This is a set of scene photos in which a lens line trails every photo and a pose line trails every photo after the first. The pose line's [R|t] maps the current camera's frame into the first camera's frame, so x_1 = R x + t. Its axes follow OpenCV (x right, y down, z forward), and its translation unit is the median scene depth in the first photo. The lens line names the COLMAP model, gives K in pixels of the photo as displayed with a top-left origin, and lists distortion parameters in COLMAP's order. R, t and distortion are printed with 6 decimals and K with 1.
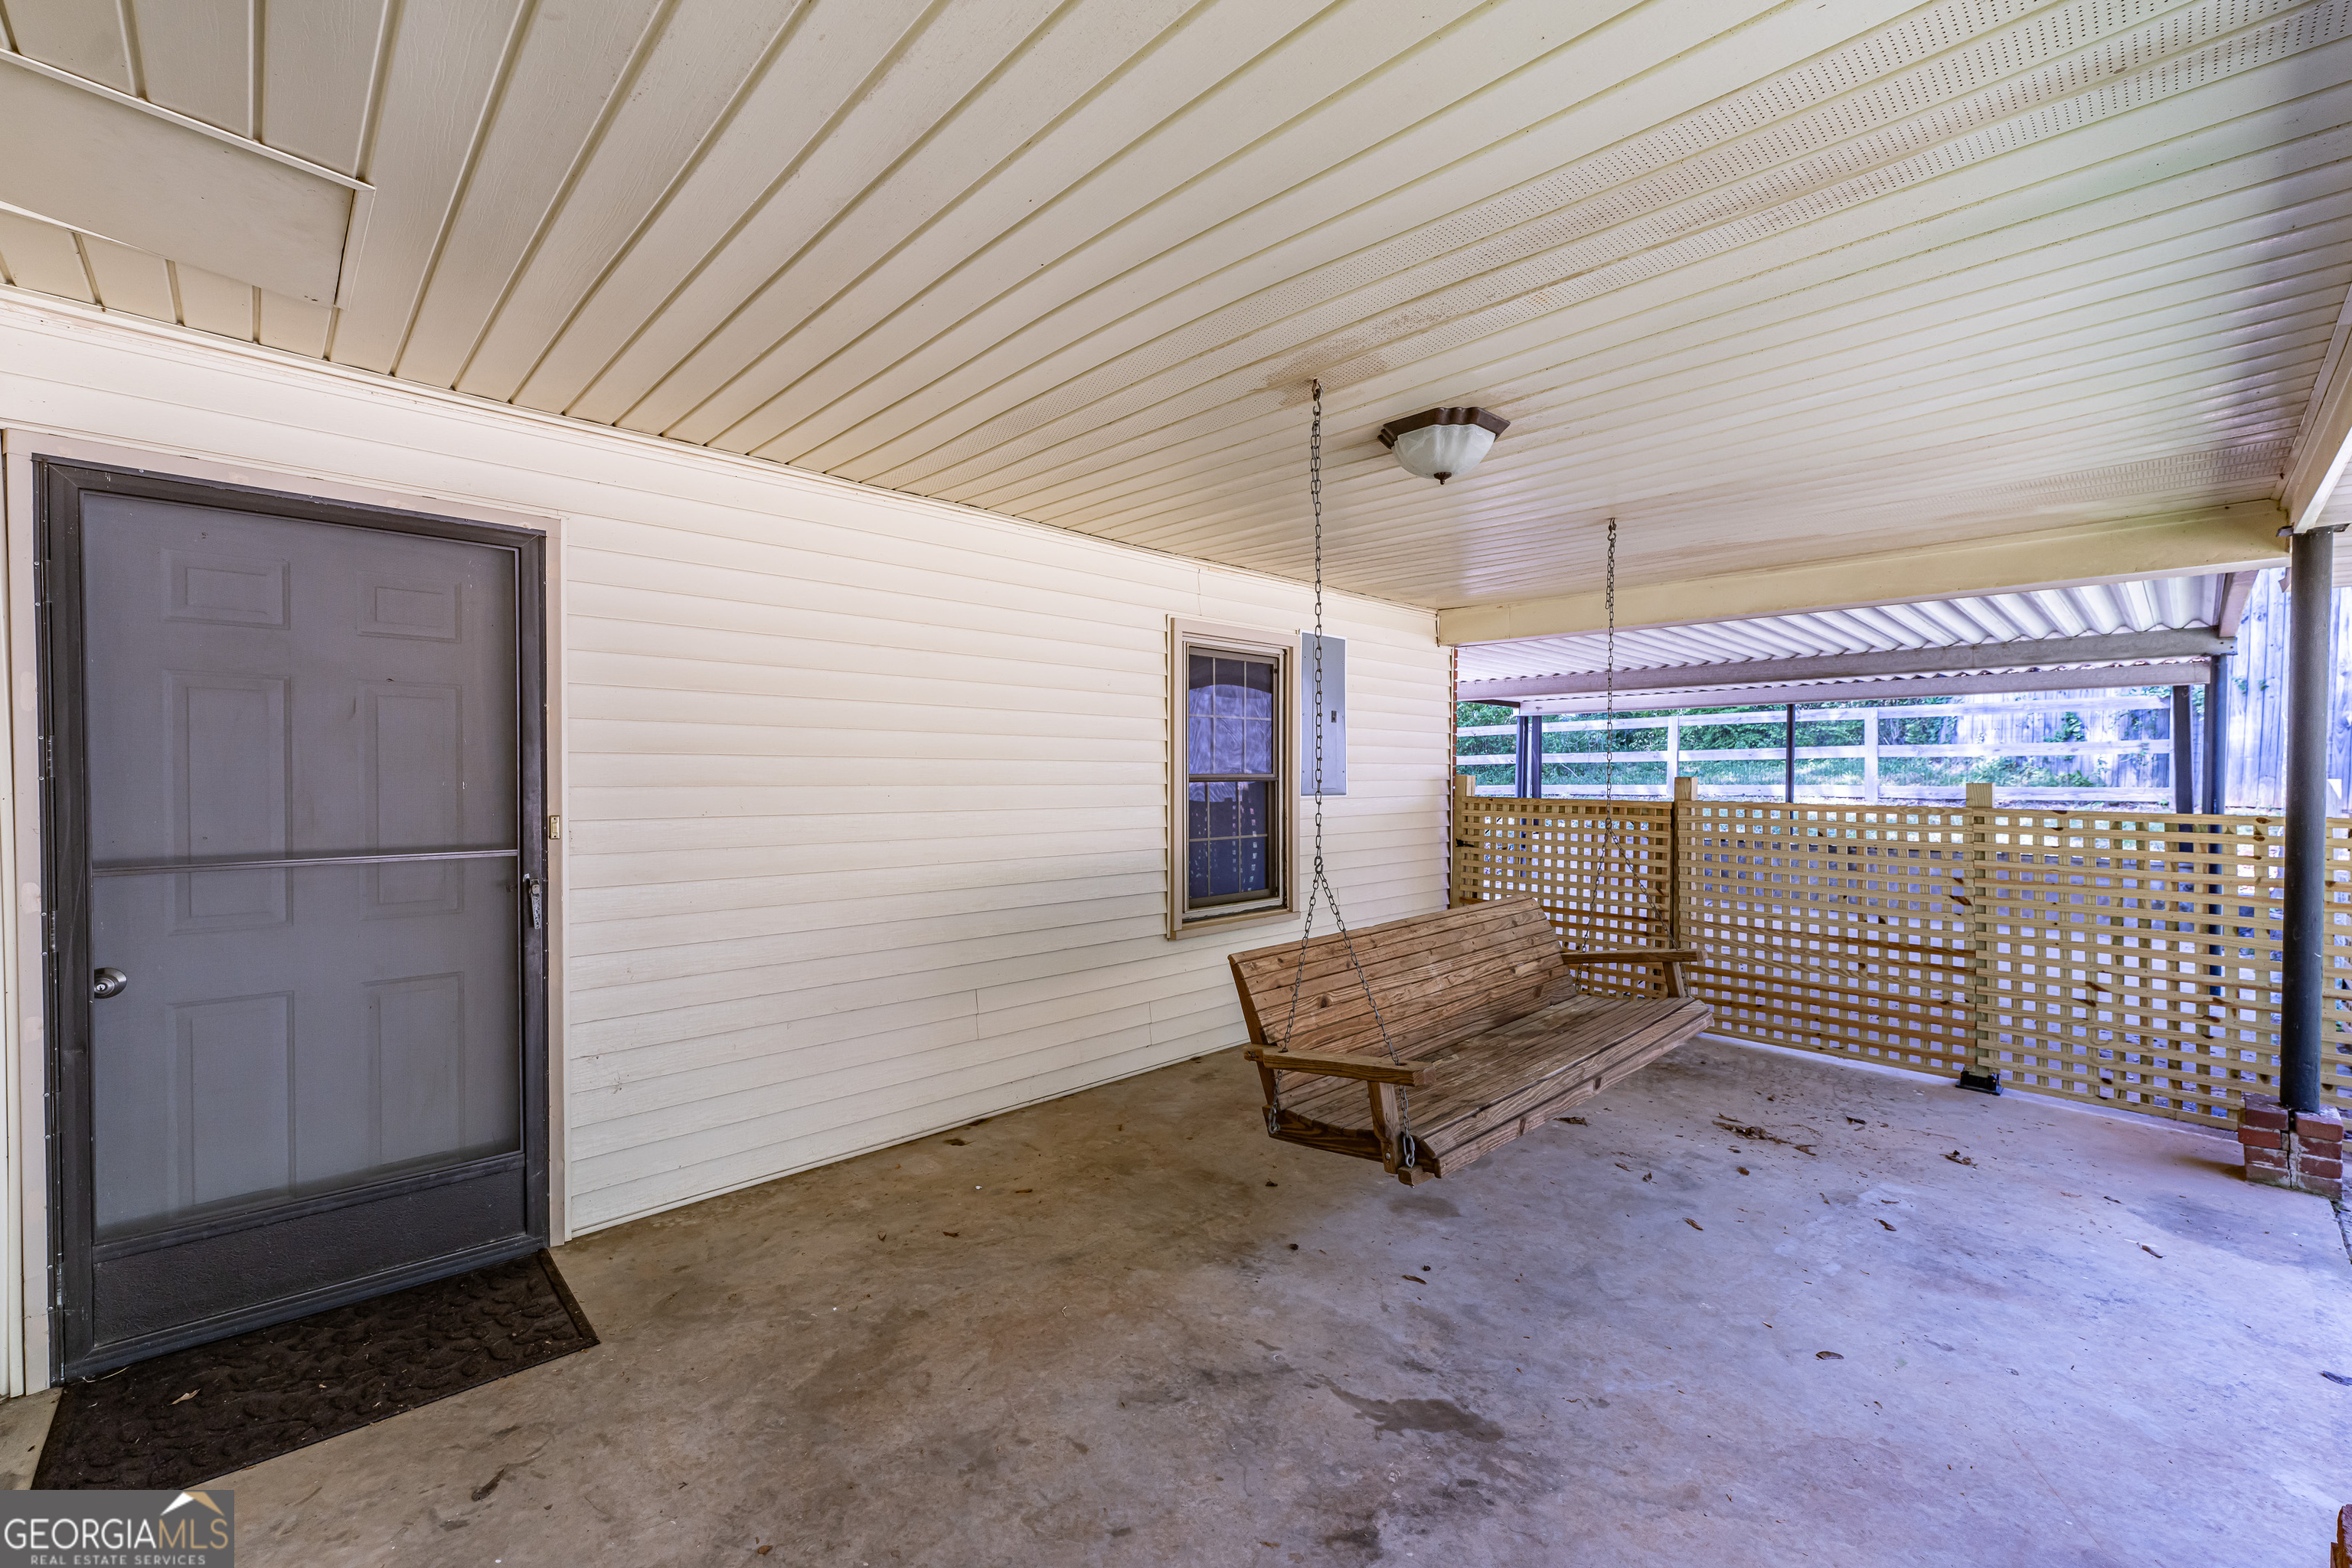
lens RADIAL K [[967.2, 0, 1158.2], [0, 967.2, 785.5], [0, 0, 1]] dist [-0.004322, 0.000107]
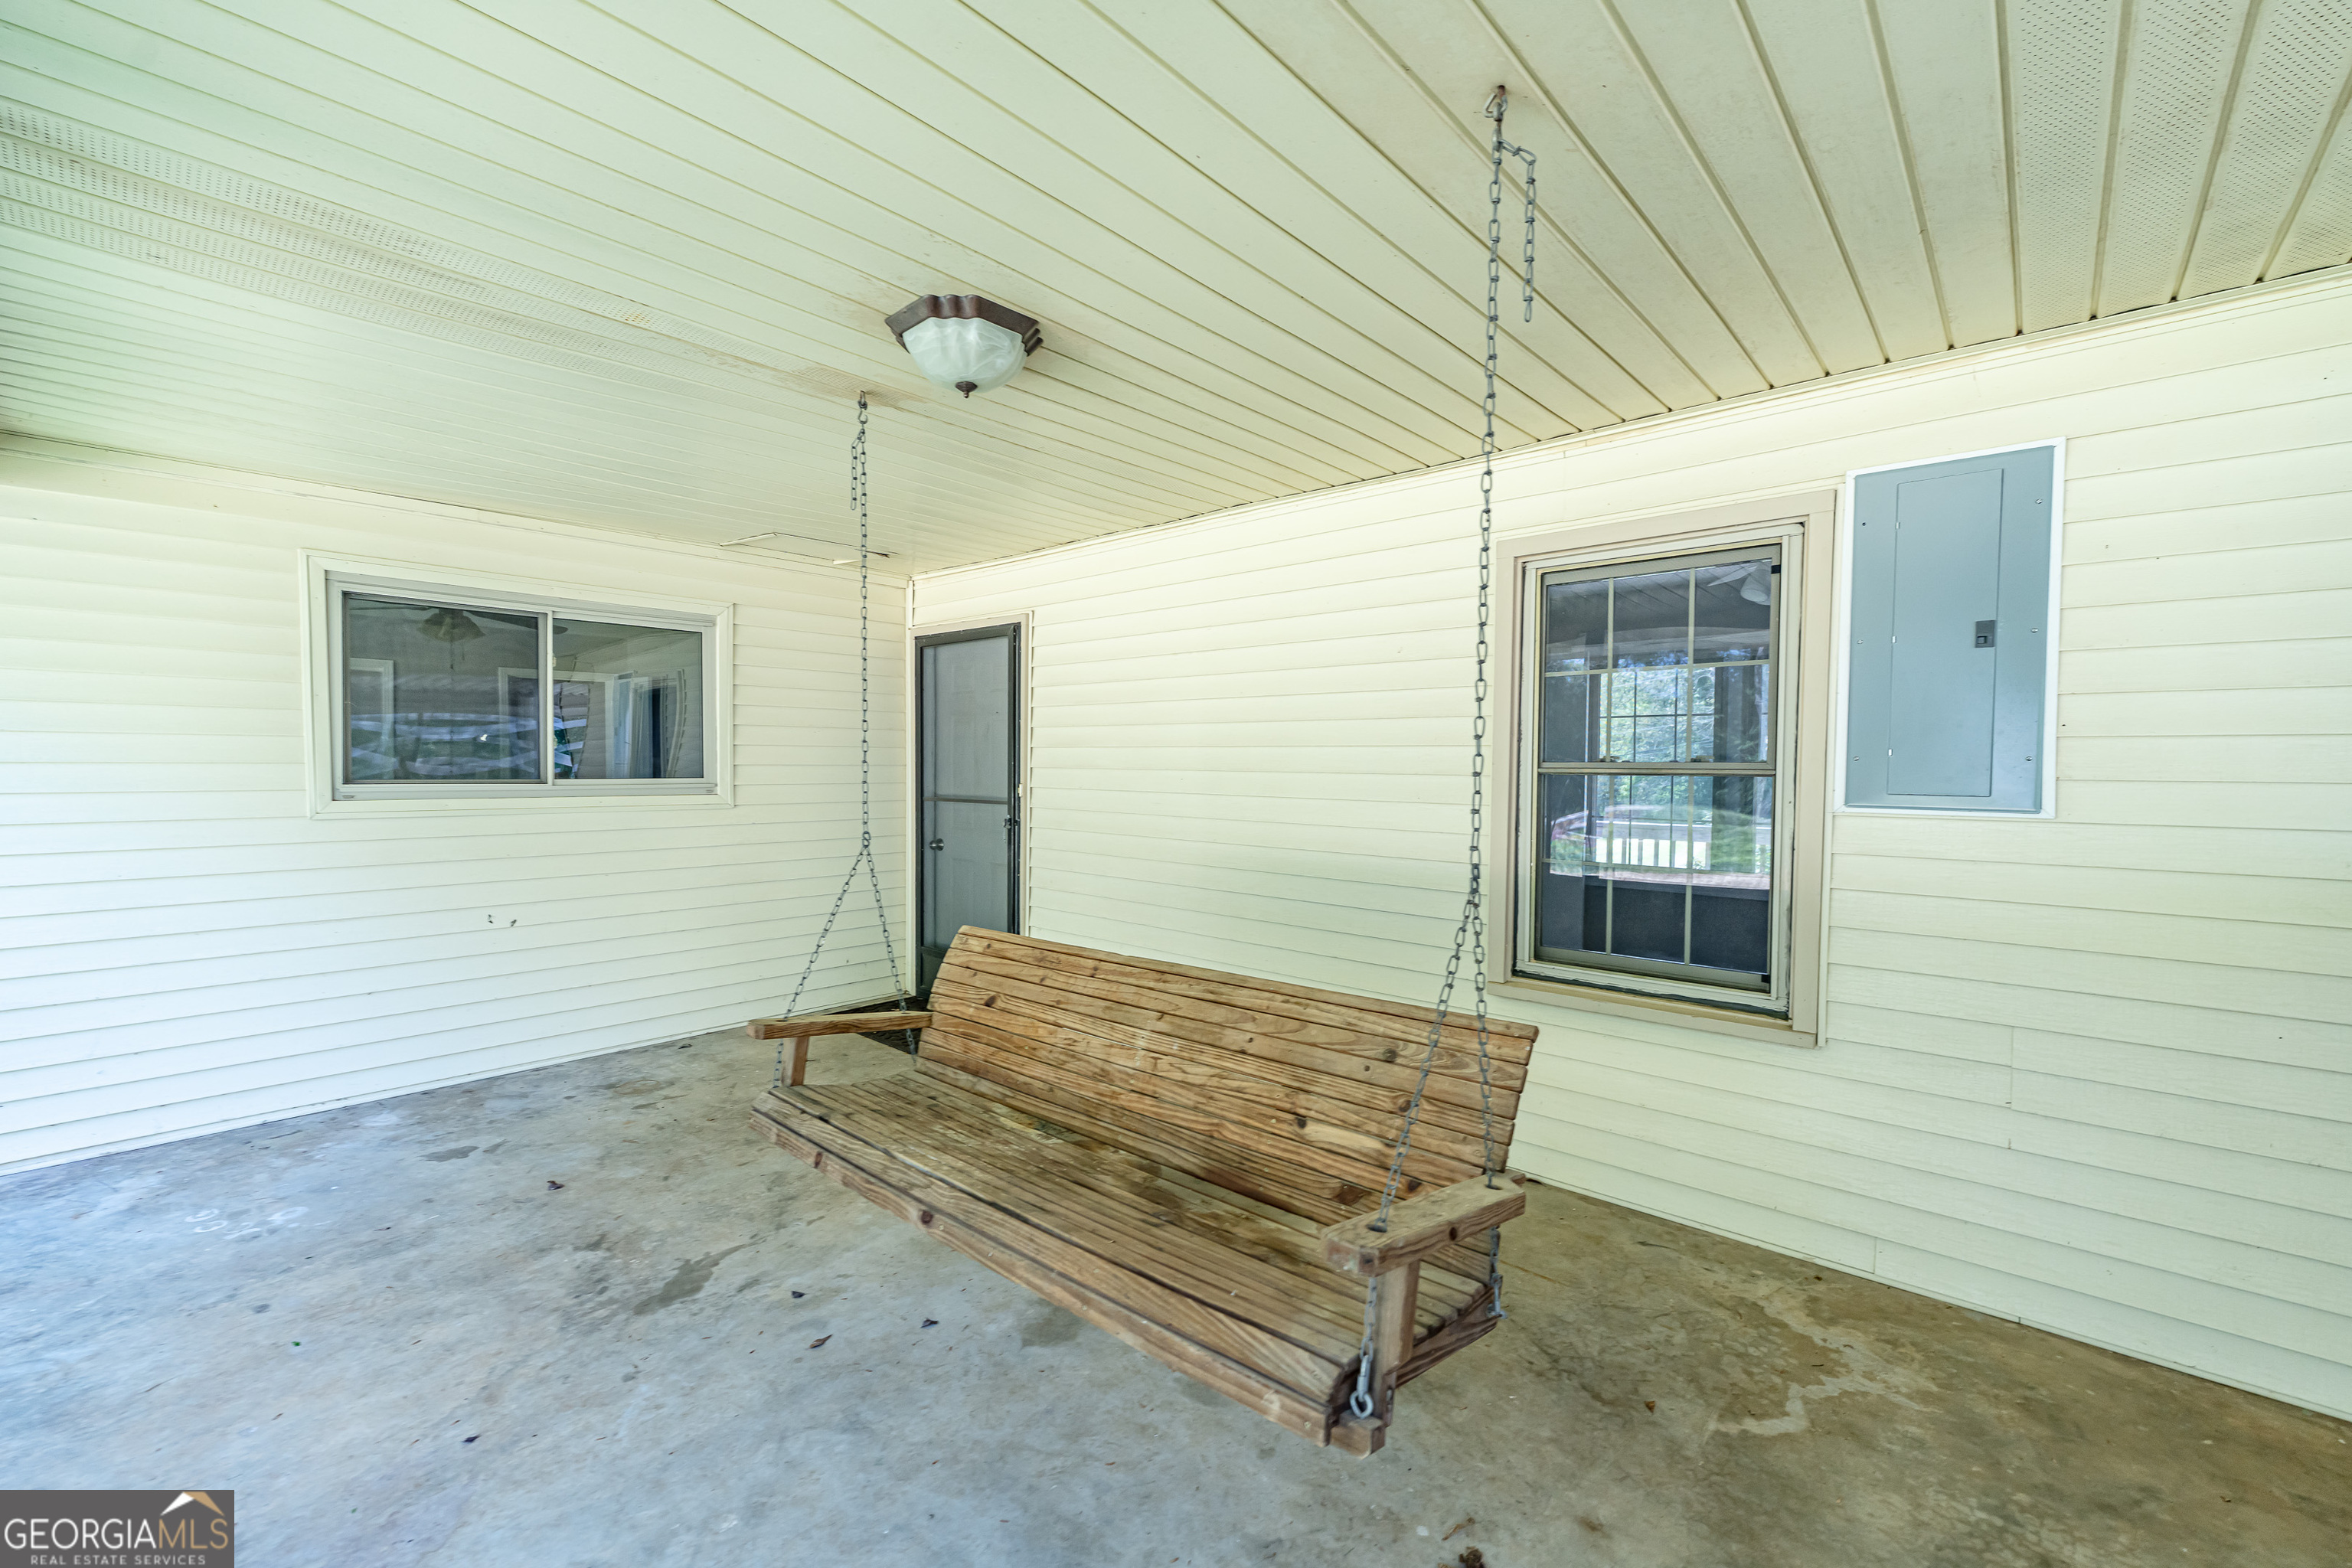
lens RADIAL K [[967.2, 0, 1158.7], [0, 967.2, 777.4], [0, 0, 1]] dist [-0.004322, 0.000107]
pose [[0.069570, 0.013989, -0.997479, 1.063530], [-0.020665, 0.999707, 0.012579, -0.006249], [0.997363, 0.019738, 0.069838, 1.046118]]
